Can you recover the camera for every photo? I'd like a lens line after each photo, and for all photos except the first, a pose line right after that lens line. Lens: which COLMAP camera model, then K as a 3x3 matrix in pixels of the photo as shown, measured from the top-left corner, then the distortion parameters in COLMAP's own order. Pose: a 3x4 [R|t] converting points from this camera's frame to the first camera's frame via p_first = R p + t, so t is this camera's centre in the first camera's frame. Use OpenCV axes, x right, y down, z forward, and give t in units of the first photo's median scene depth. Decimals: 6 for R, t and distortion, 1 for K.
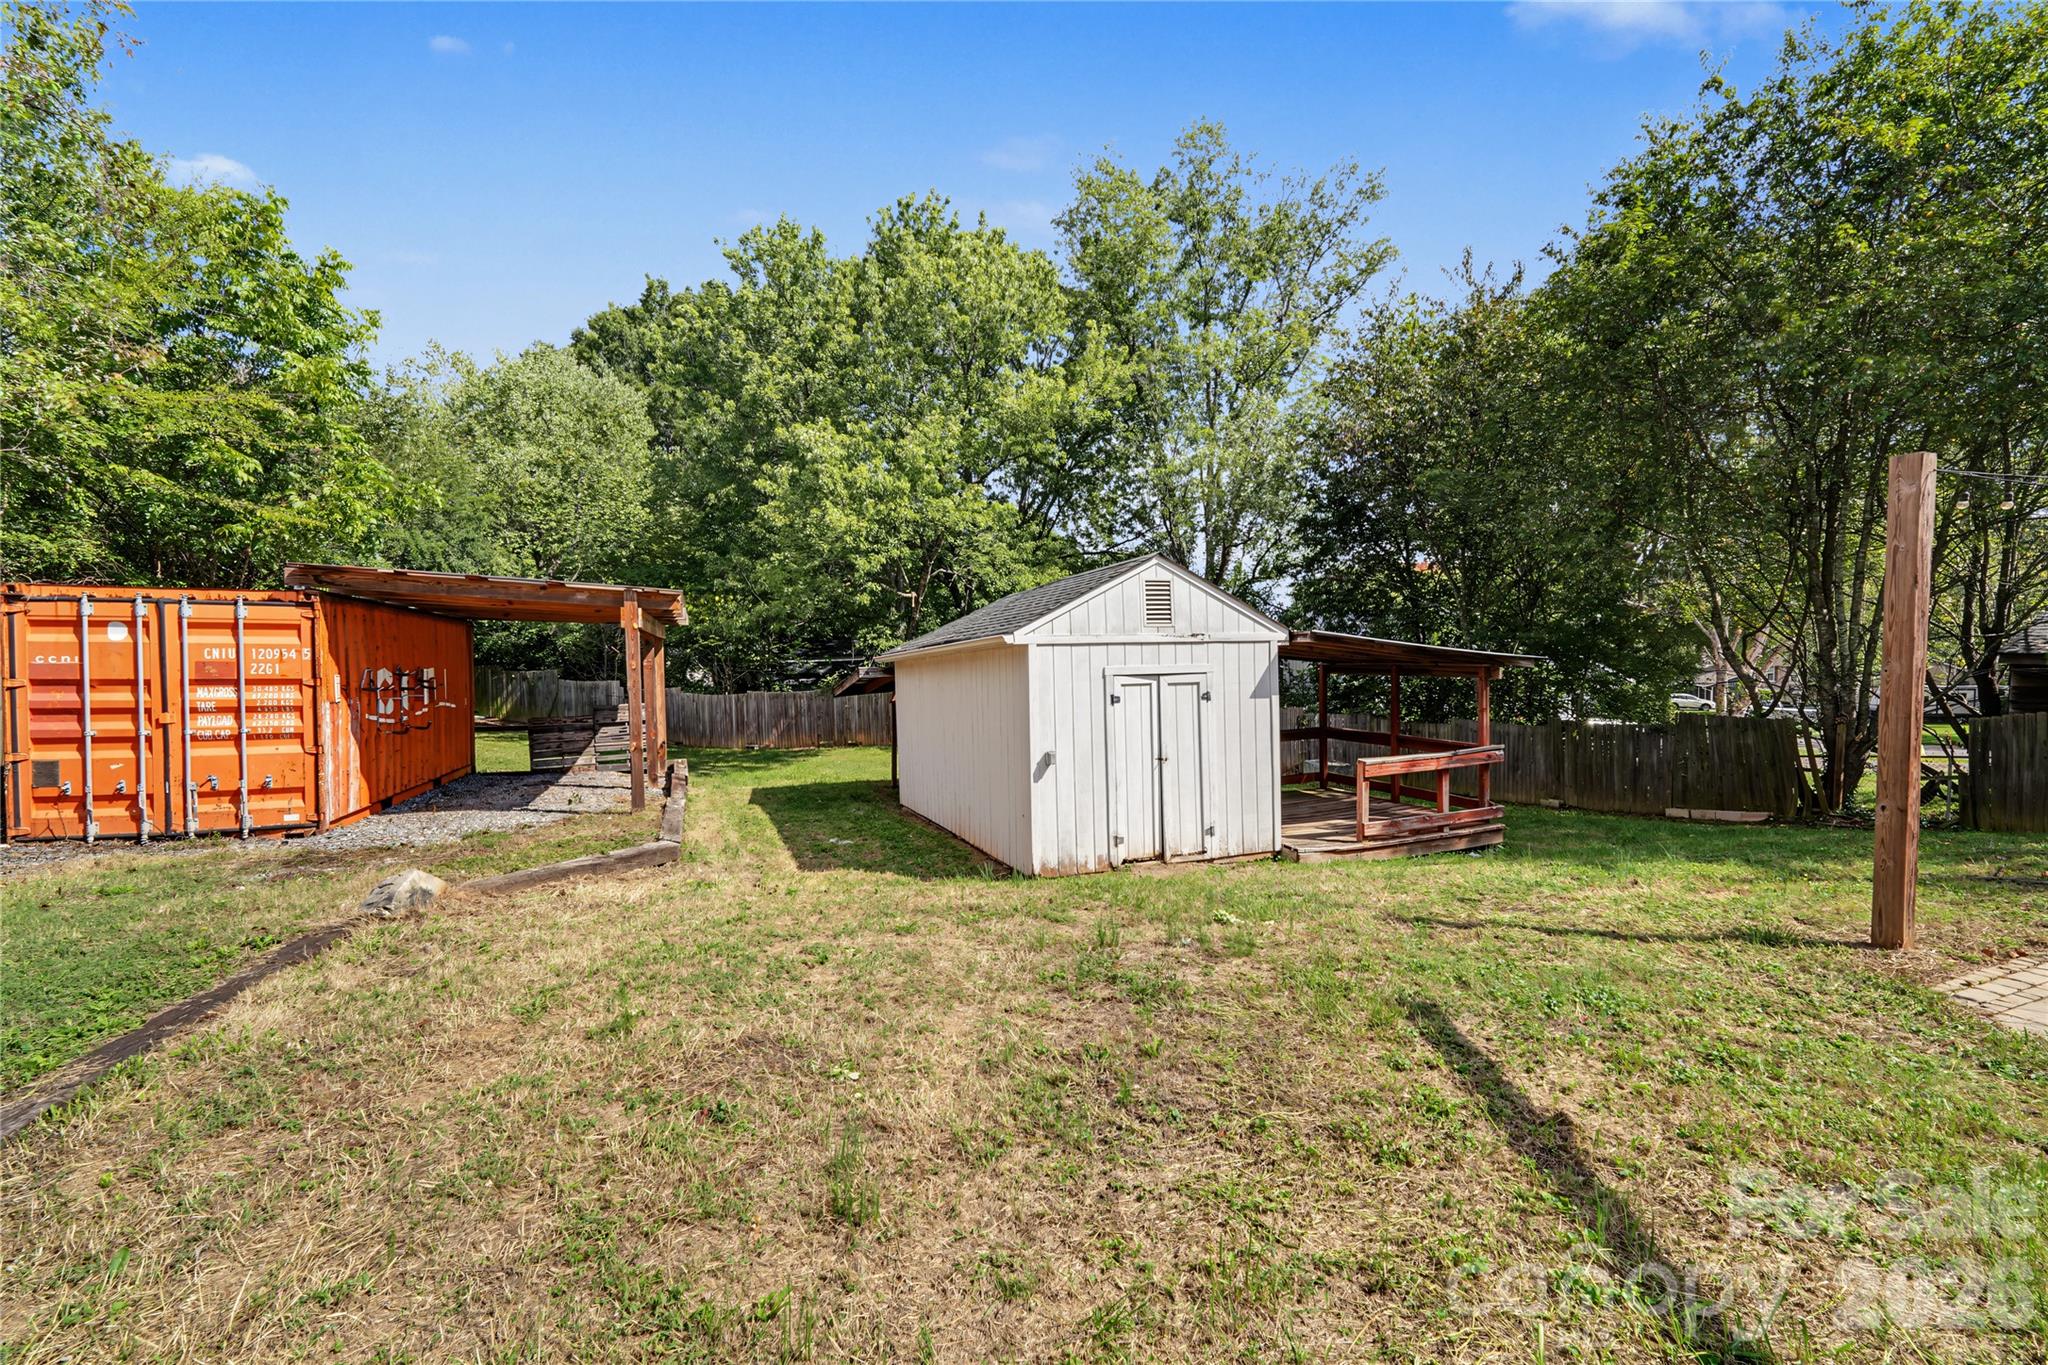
lens RADIAL K [[833.9, 0, 1013.1], [0, 833.9, 686.8], [0, 0, 1]] dist [0.004130, -0.004085]
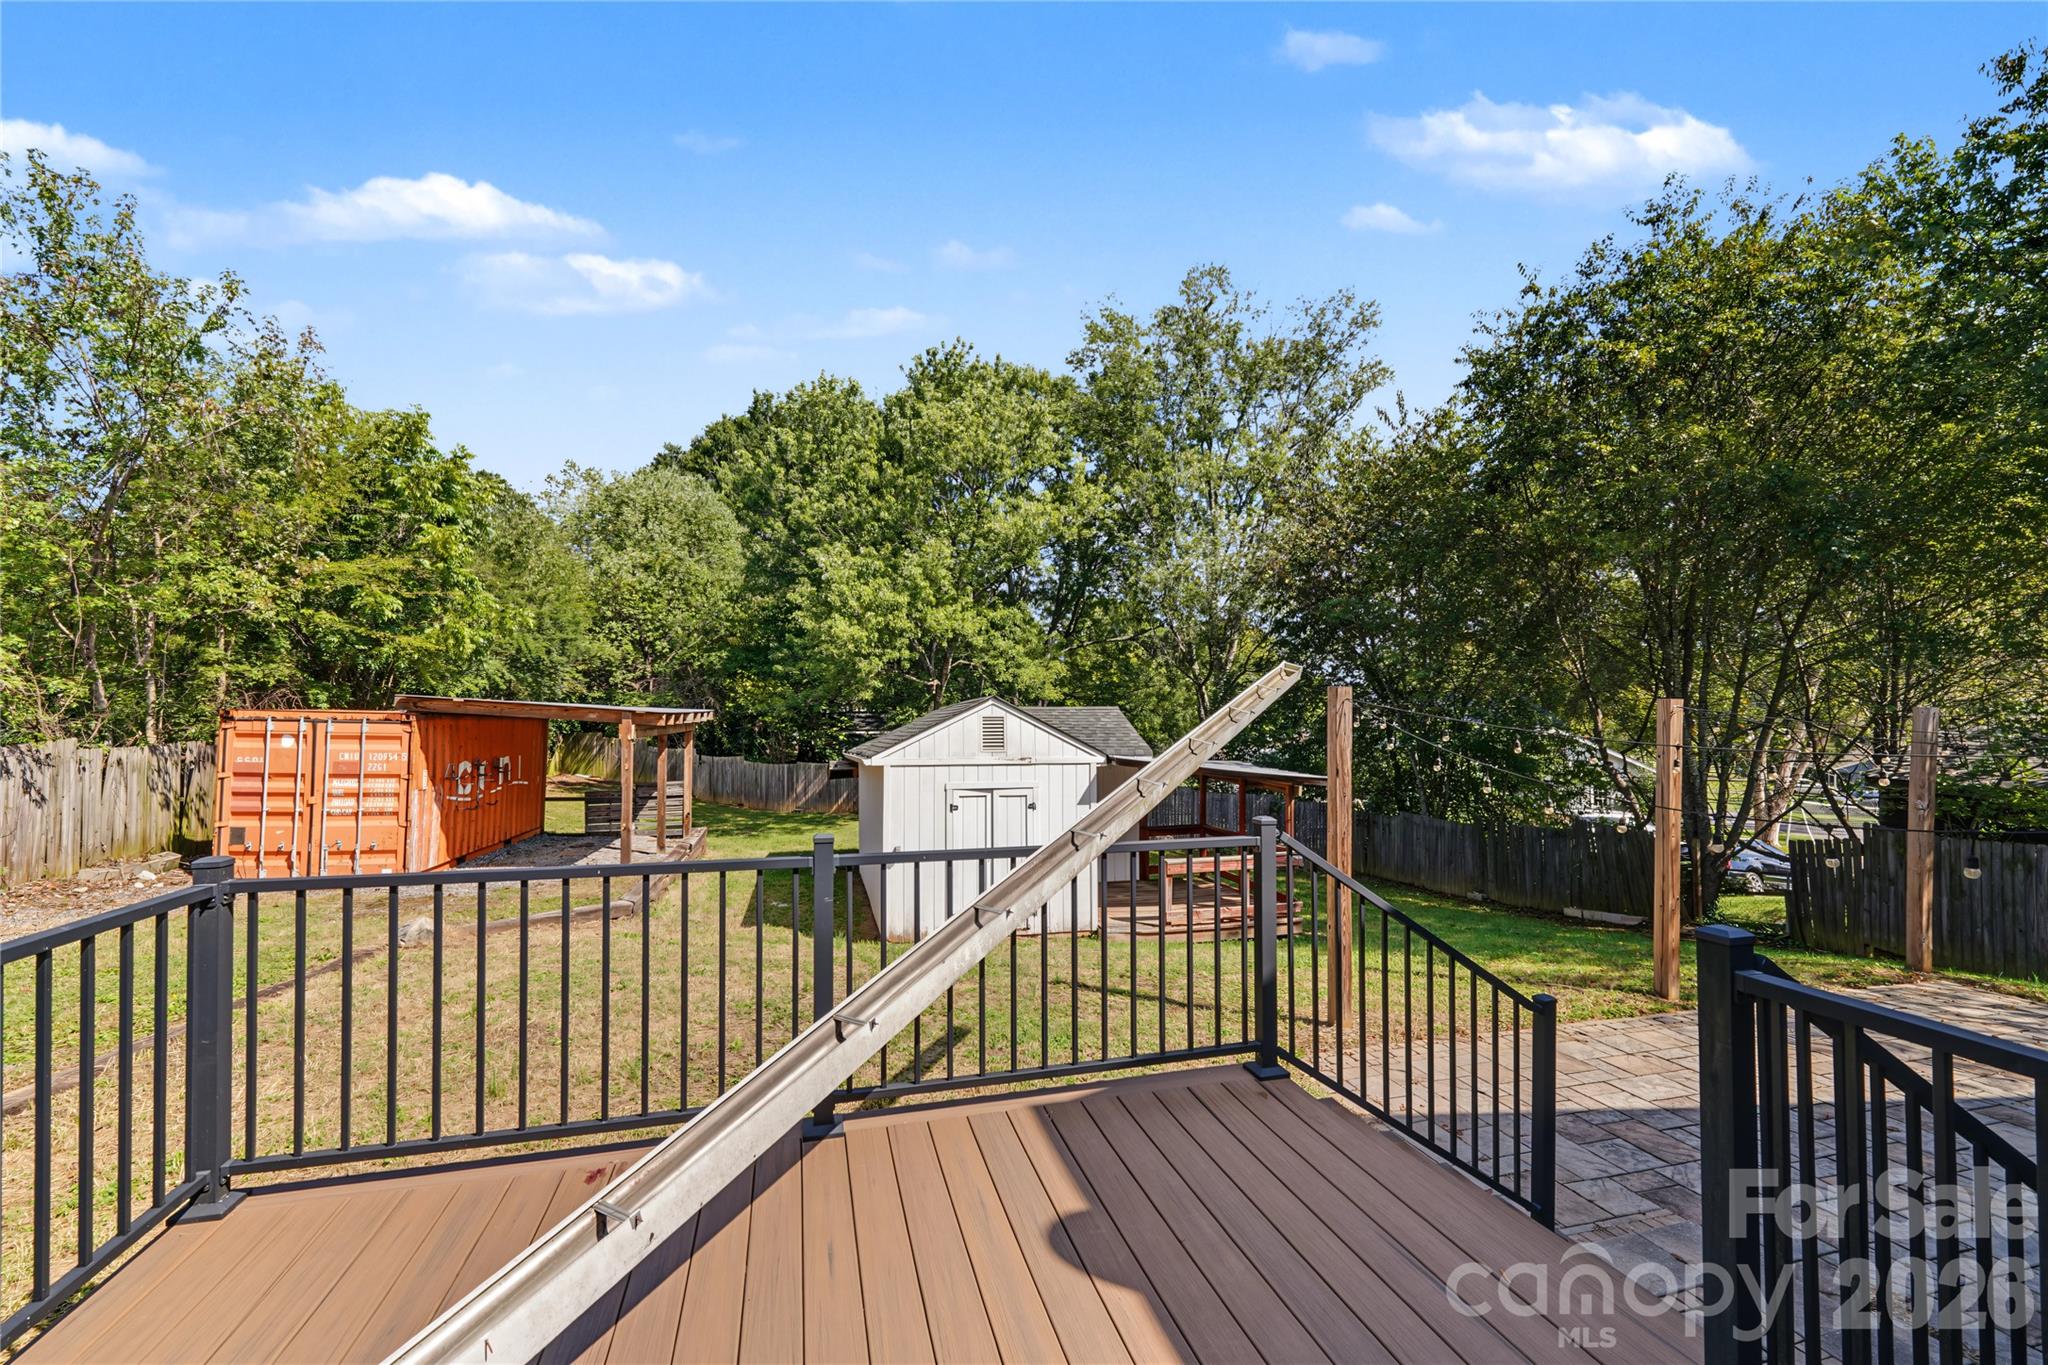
lens RADIAL K [[833.9, 0, 1031.9], [0, 833.9, 693.9], [0, 0, 1]] dist [0.004130, -0.004085]
pose [[0.991581, 0.017987, -0.128236, 0.286324], [-0.024907, 0.998307, -0.052563, -0.068484], [0.127074, 0.055314, 0.990350, -0.206840]]
